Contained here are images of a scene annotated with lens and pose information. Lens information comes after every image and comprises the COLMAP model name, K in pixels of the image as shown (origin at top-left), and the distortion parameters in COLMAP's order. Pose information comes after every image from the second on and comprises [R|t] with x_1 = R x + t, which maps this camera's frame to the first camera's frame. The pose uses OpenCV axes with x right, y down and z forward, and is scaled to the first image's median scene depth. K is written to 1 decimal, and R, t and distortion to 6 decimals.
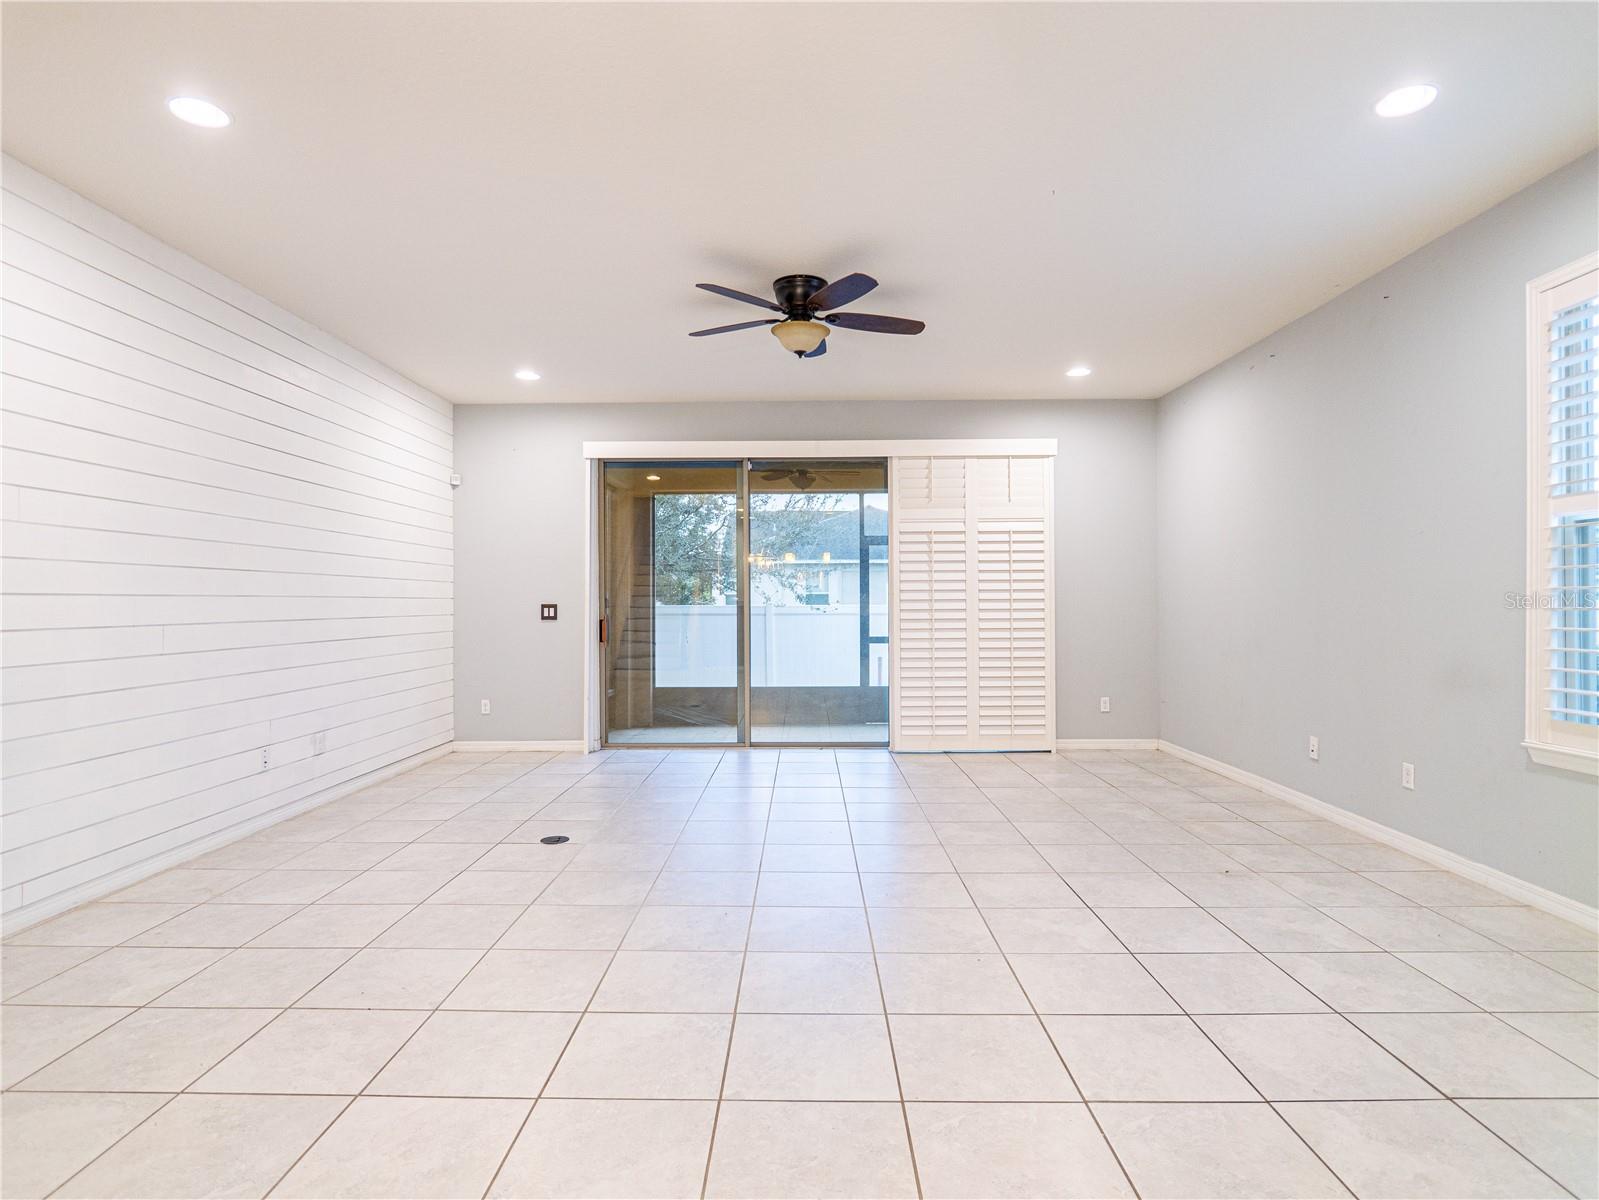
lens RADIAL K [[905.7, 0, 795.0], [0, 905.7, 613.5], [0, 0, 1]] dist [-0.012933, 0.001117]
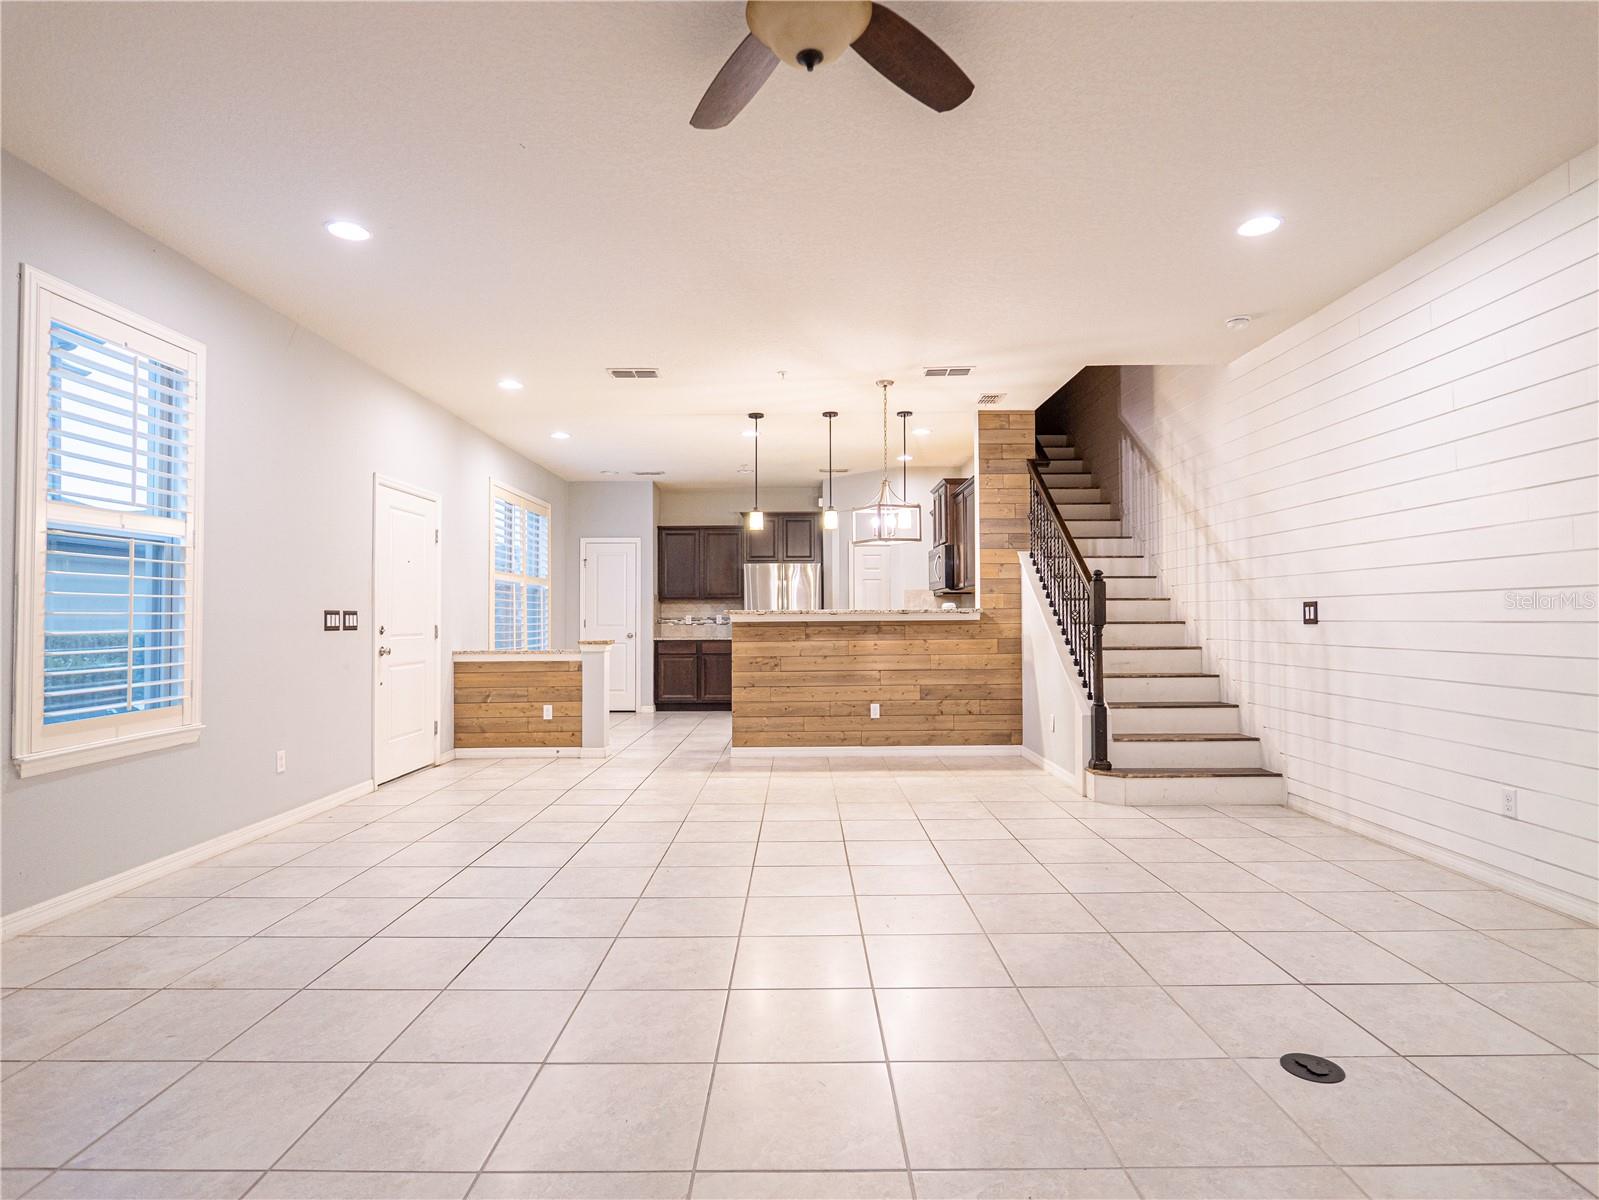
lens RADIAL K [[901.2, 0, 798.2], [0, 901.2, 576.6], [0, 0, 1]] dist [-0.013191, 0.000334]
pose [[-0.999910, 0.005472, -0.012267, 0.014153], [0.005862, 0.999472, -0.031964, -0.003609], [0.012086, -0.032033, -0.999414, 0.955527]]
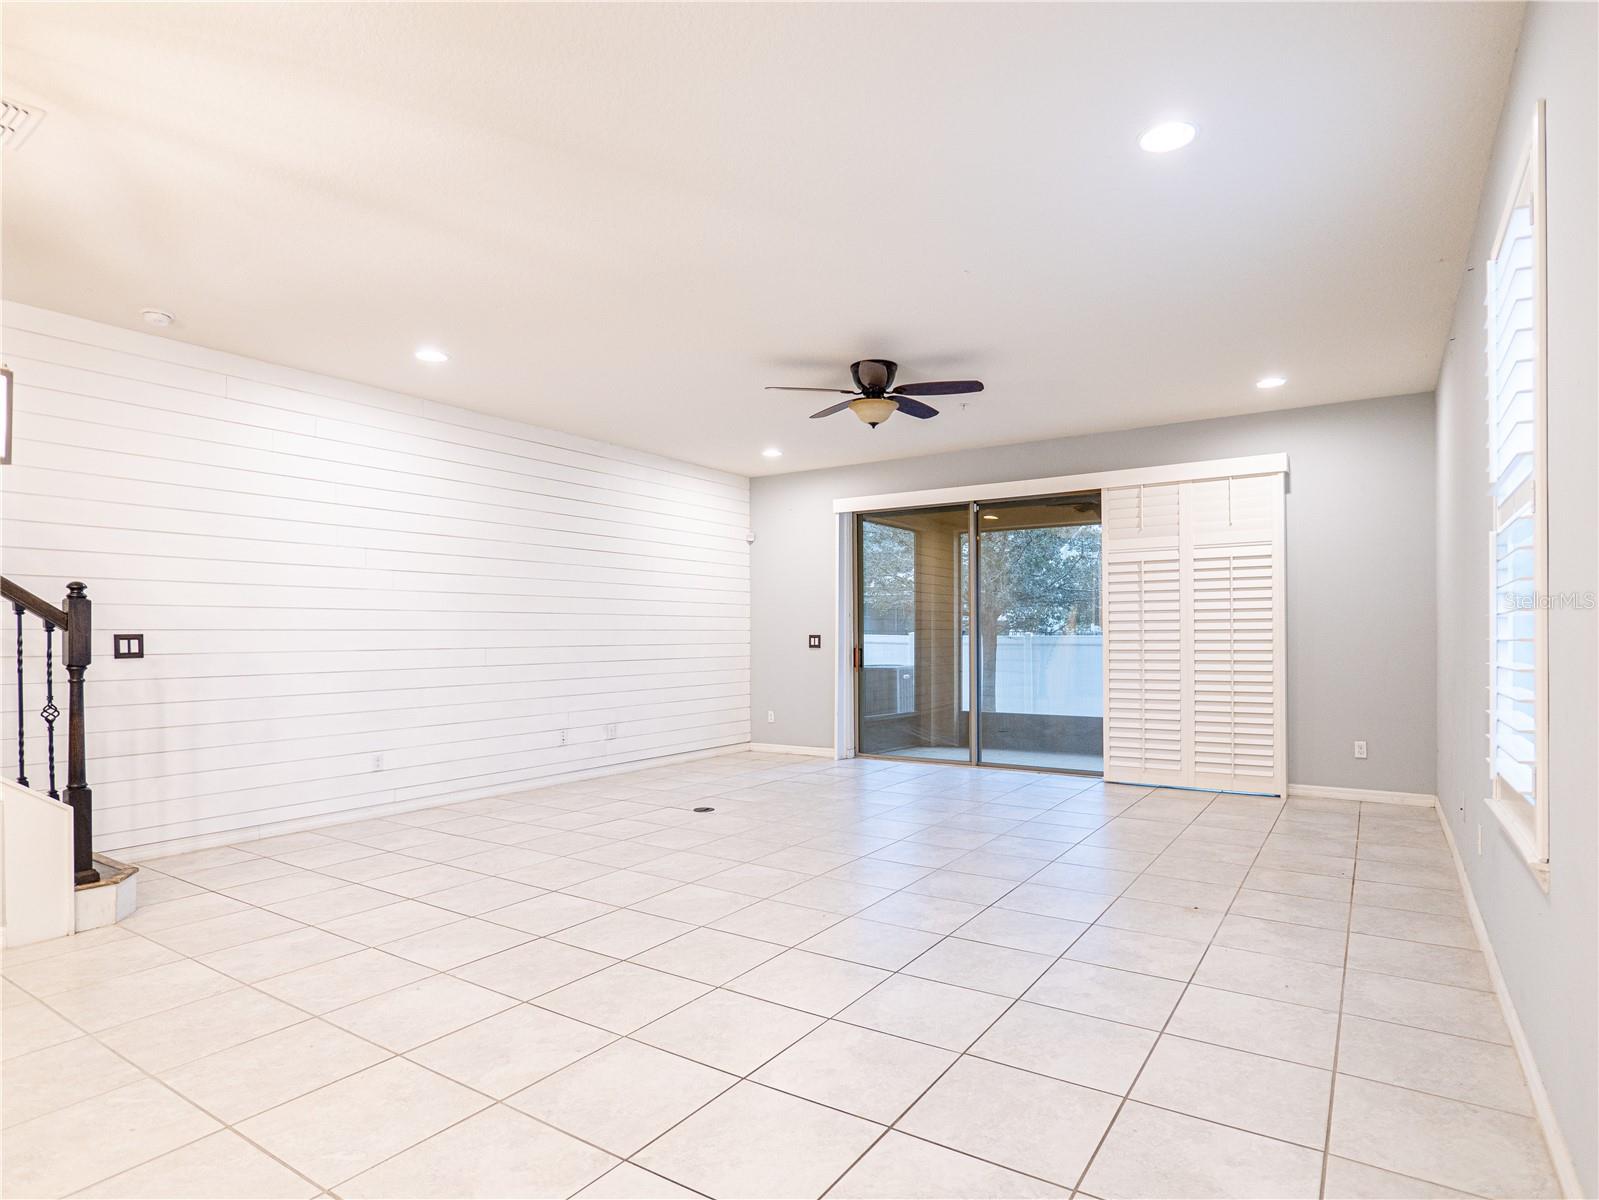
lens RADIAL K [[890.8, 0, 755.8], [0, 890.8, 649.6], [0, 0, 1]] dist [-0.014435, -0.000015]
pose [[0.827166, 0.008857, -0.561888, 0.349096], [-0.004949, 0.999952, 0.008477, -0.000390], [0.561936, -0.004231, 0.827170, -0.036640]]
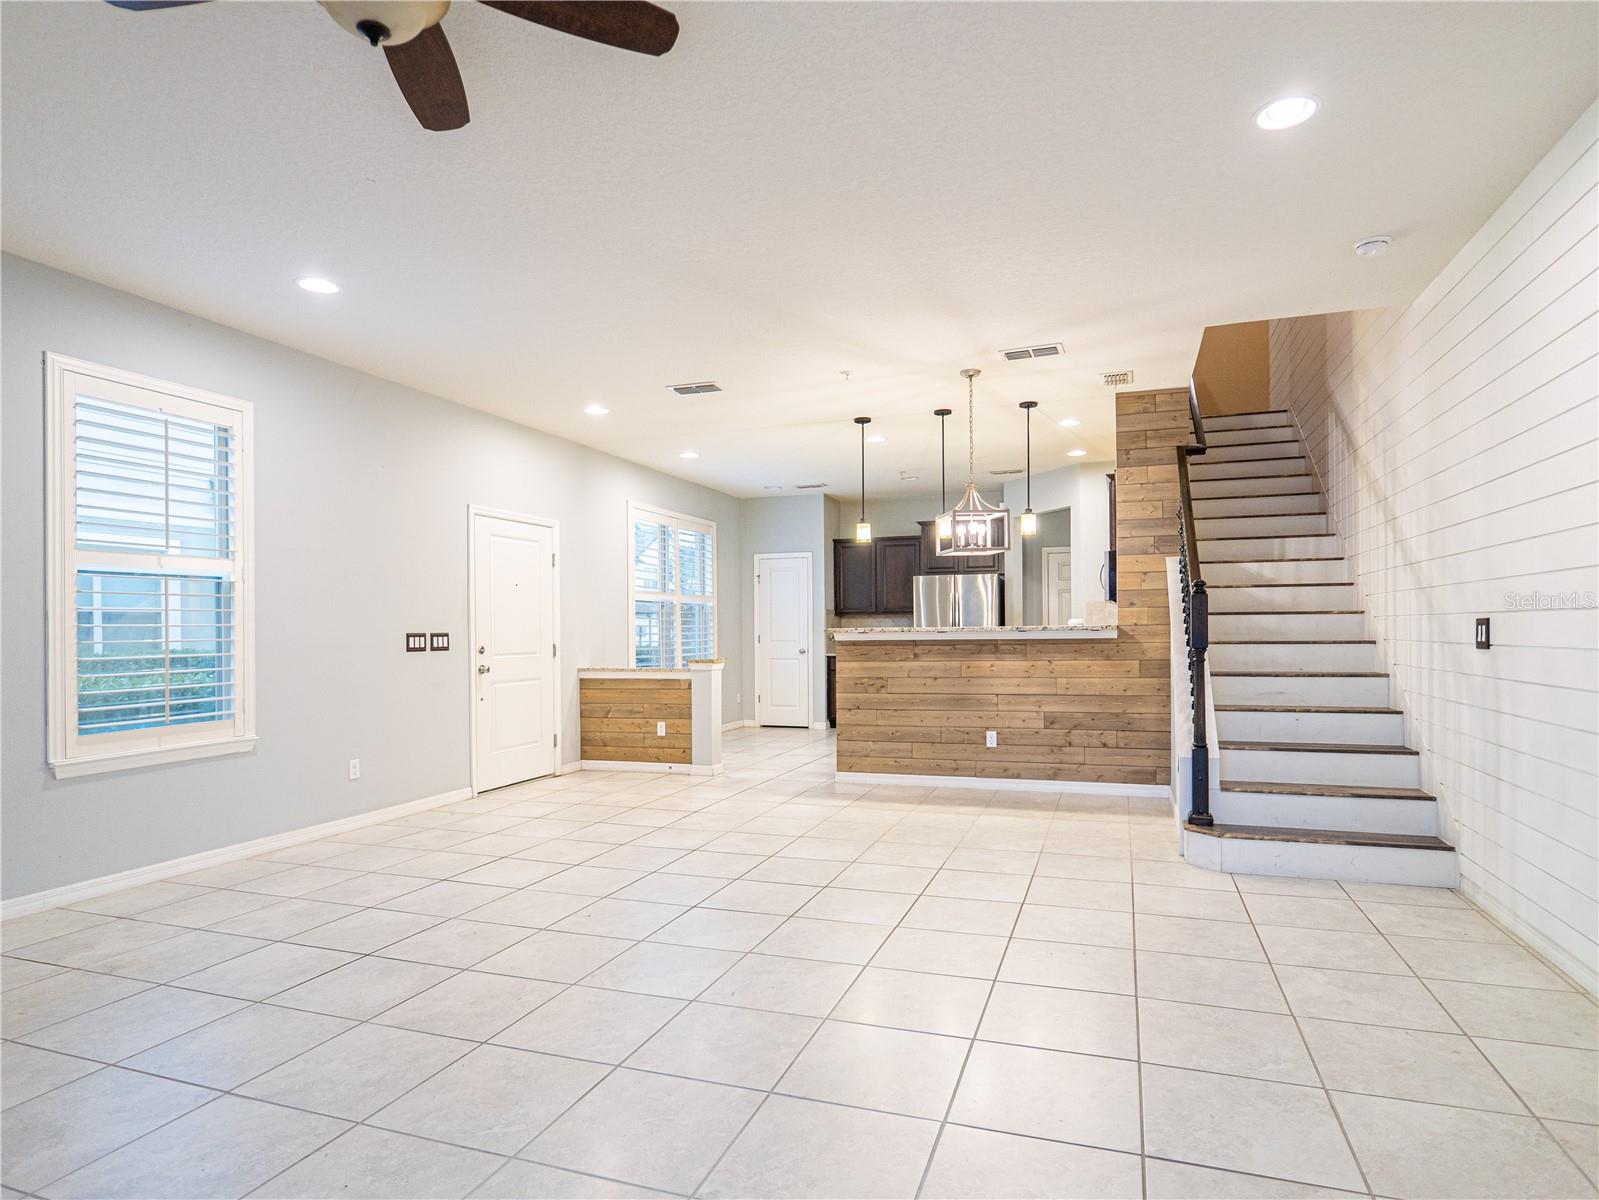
lens RADIAL K [[905.7, 0, 795.0], [0, 905.7, 613.5], [0, 0, 1]] dist [-0.012933, 0.001117]
pose [[-0.944277, 0.015352, 0.328795, -0.206841], [0.014607, 0.999882, -0.004737, -0.010684], [-0.328829, 0.000330, -0.944389, 0.868015]]
